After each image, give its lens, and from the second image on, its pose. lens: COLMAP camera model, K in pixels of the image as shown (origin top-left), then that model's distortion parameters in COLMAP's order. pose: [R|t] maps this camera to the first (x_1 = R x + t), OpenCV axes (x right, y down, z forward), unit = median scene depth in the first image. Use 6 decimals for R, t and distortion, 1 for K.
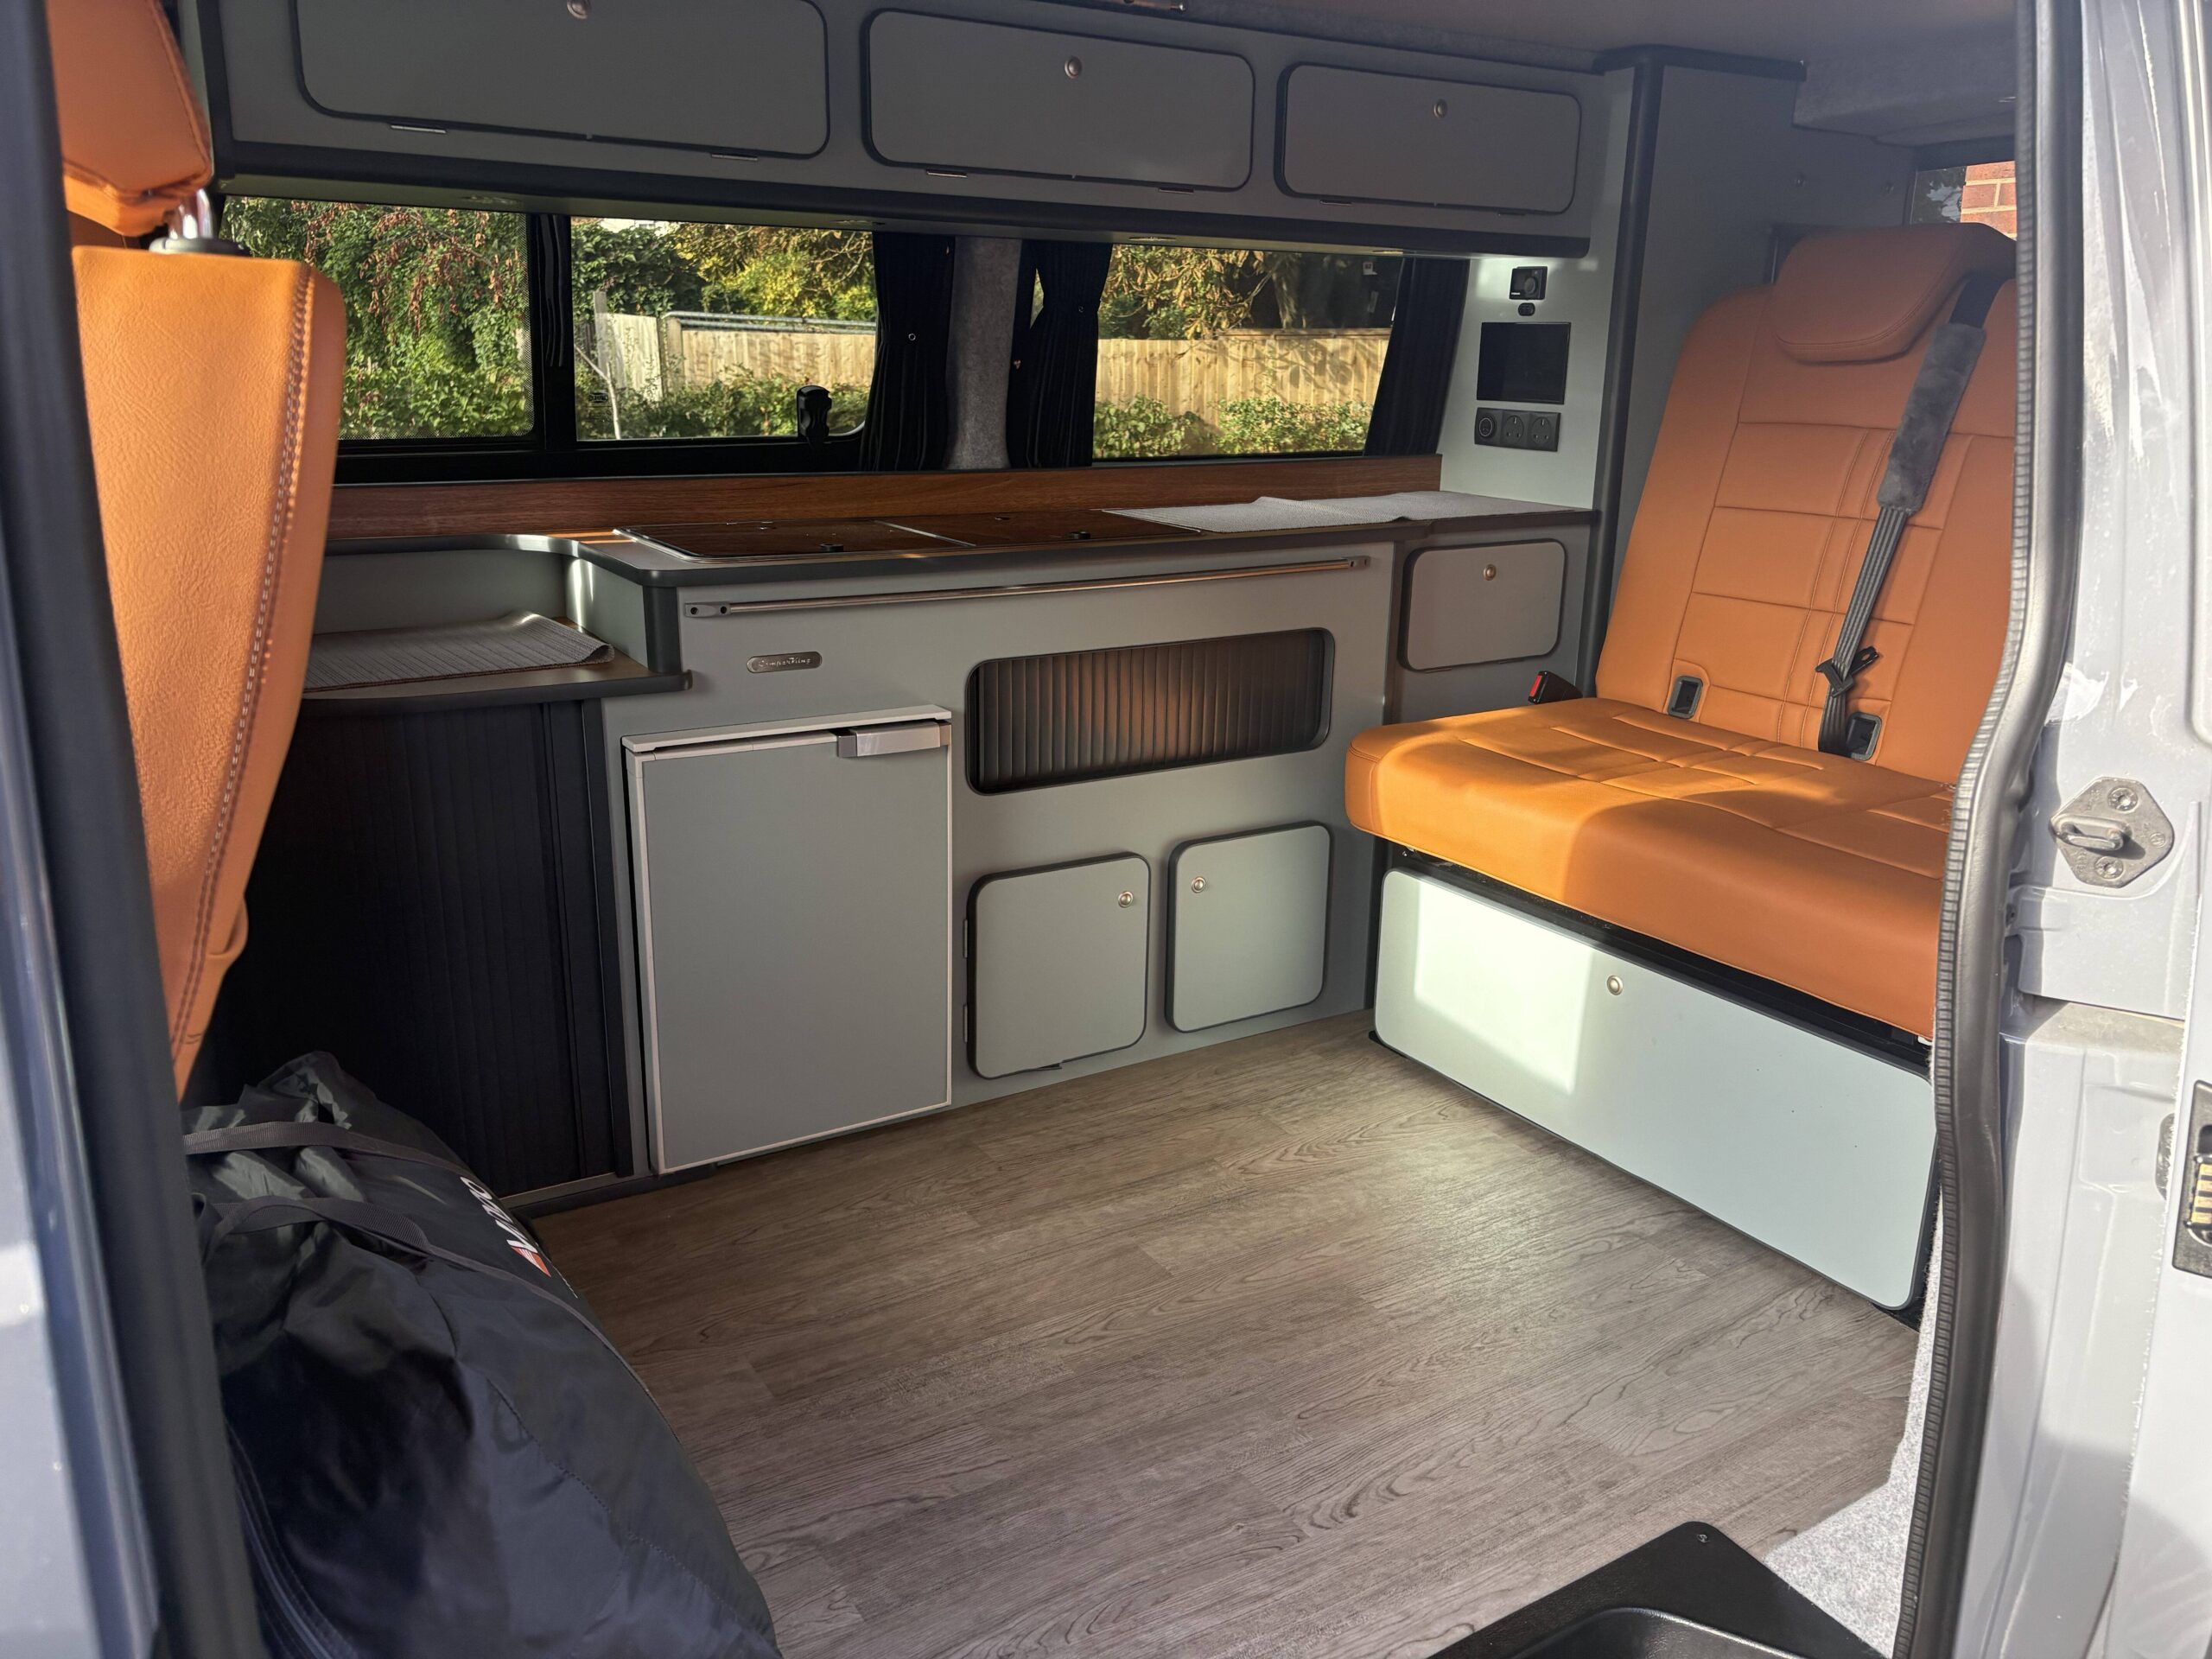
lens RADIAL K [[1672.0, 0, 1118.2], [0, 1672.0, 834.8], [0, 0, 1]] dist [0.041975, -0.048659]
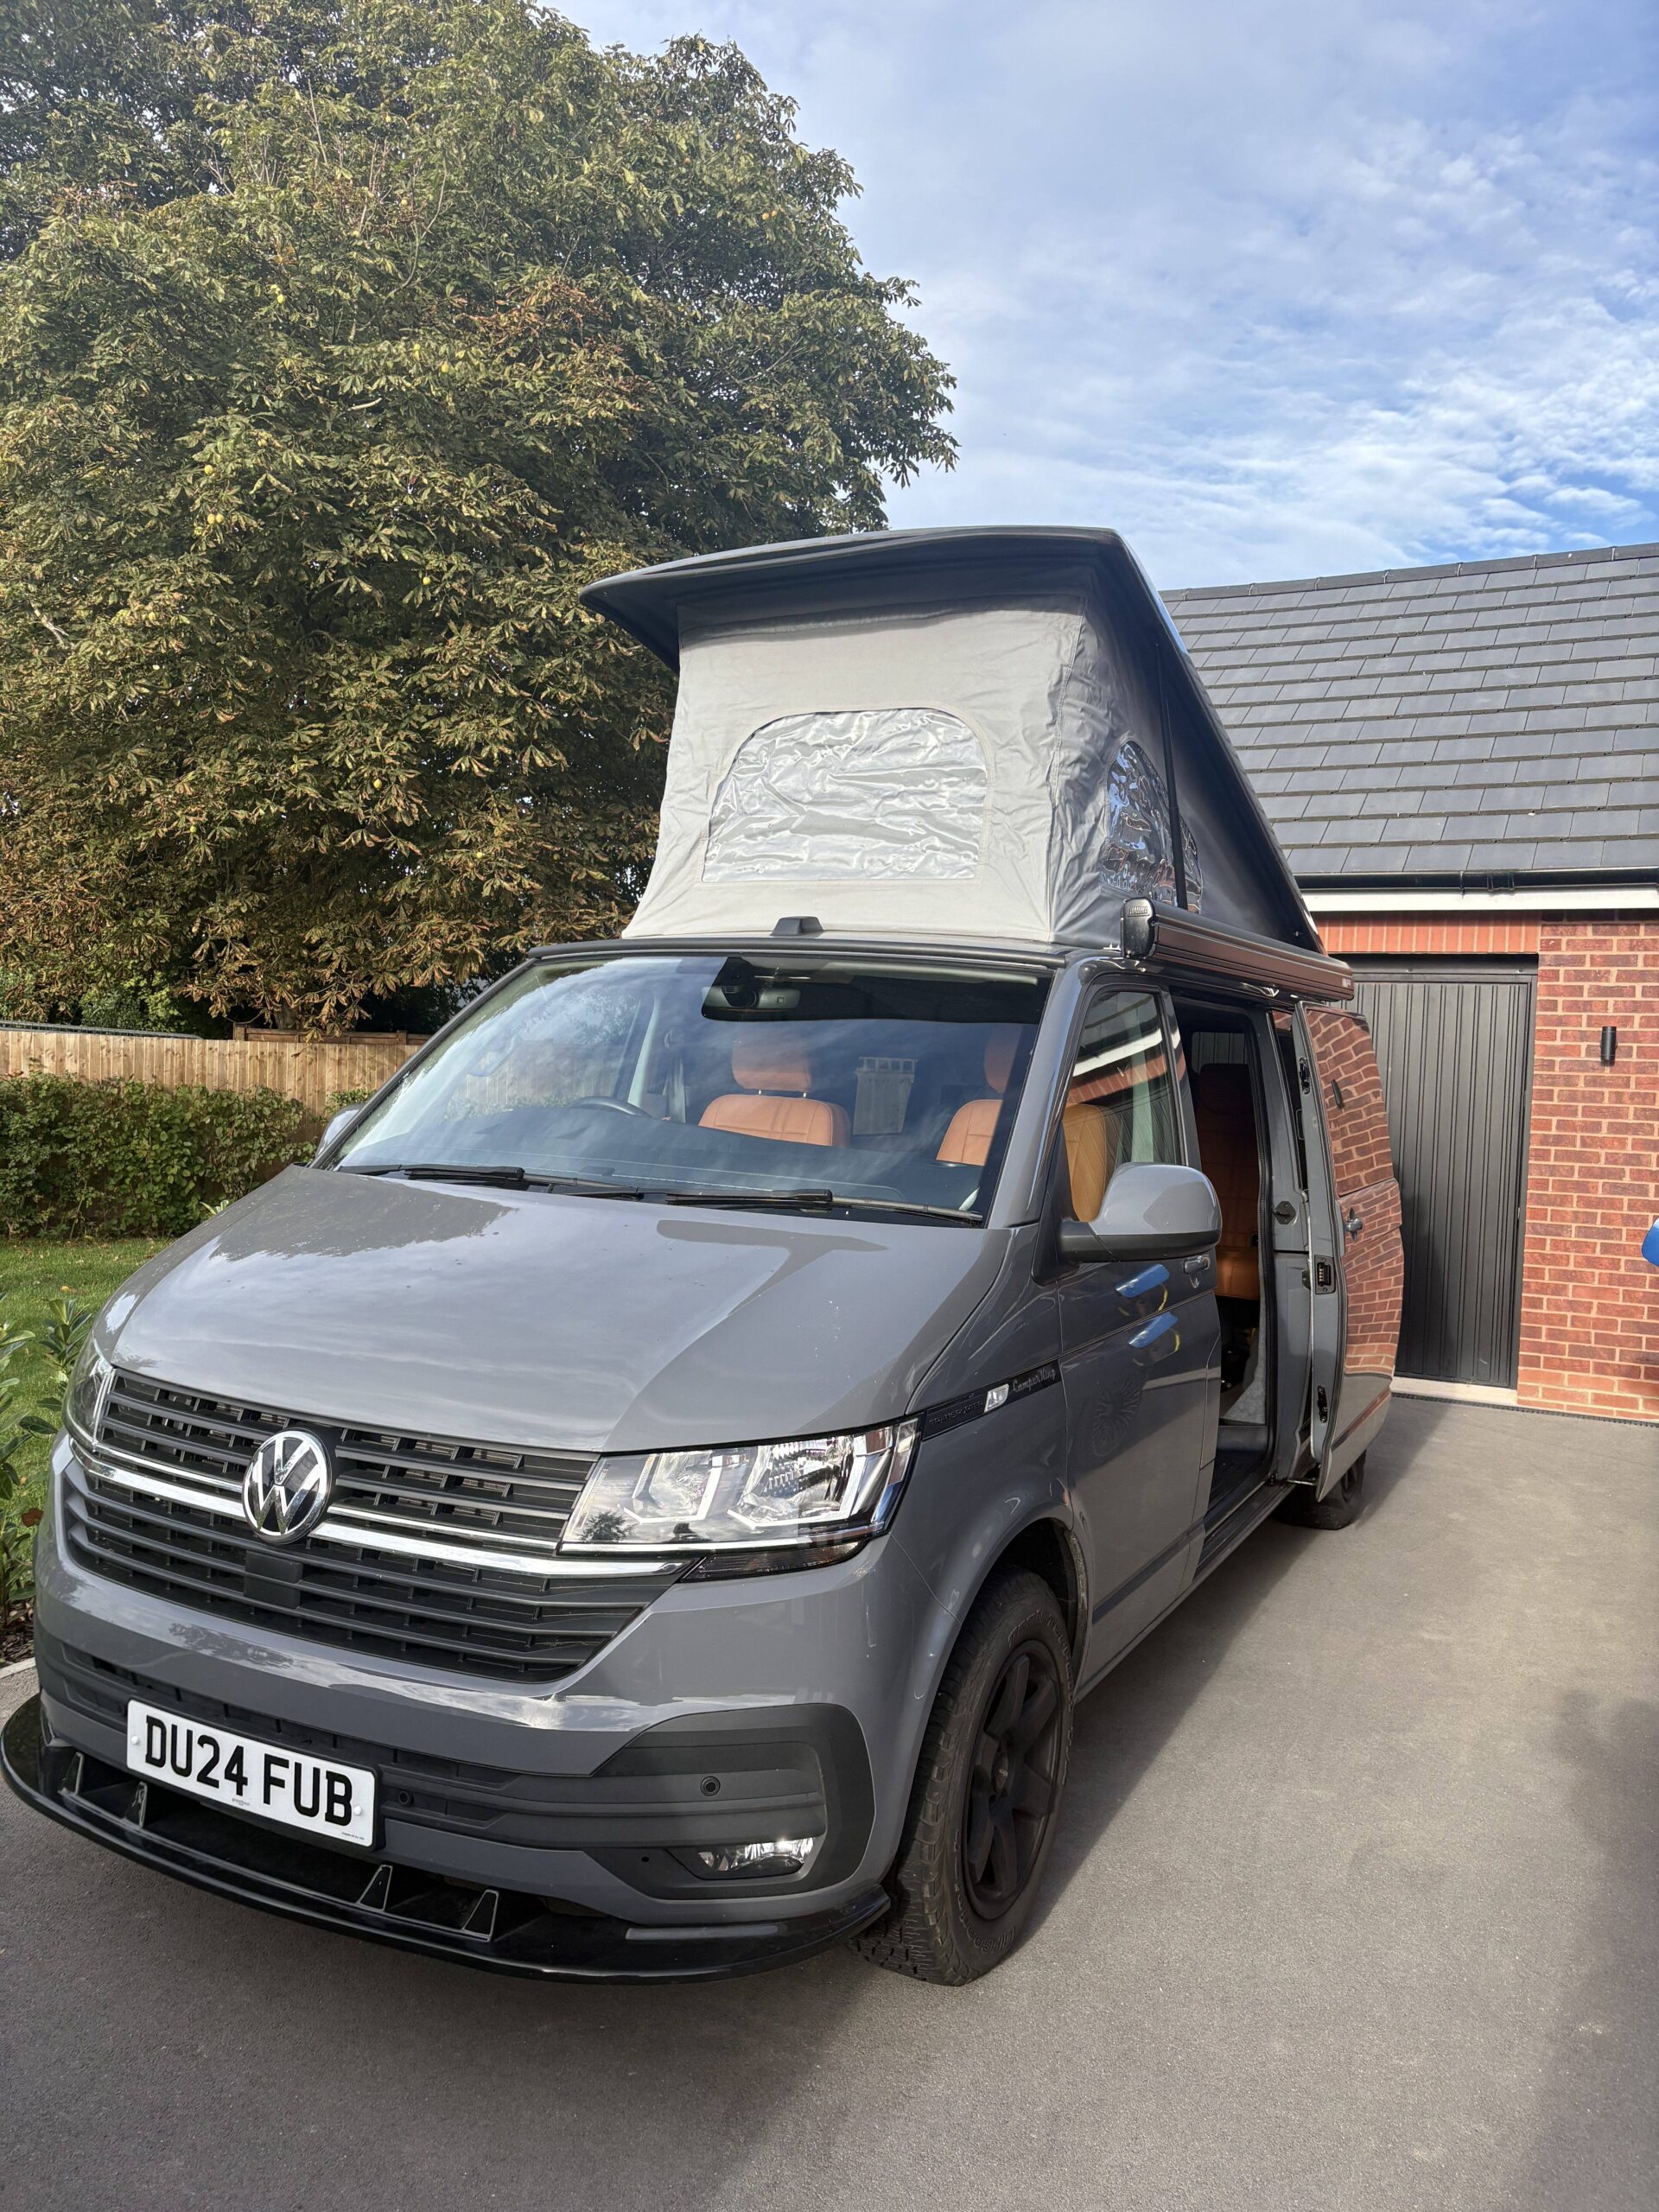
lens RADIAL K [[1672.0, 0, 831.4], [0, 1672.0, 1131.1], [0, 0, 1]] dist [0.041975, -0.048659]
pose [[0.844490, -0.004131, 0.535555, -1.305462], [0.122078, 0.975131, -0.184977, 0.212488], [-0.521472, 0.221590, 0.823993, -0.984237]]
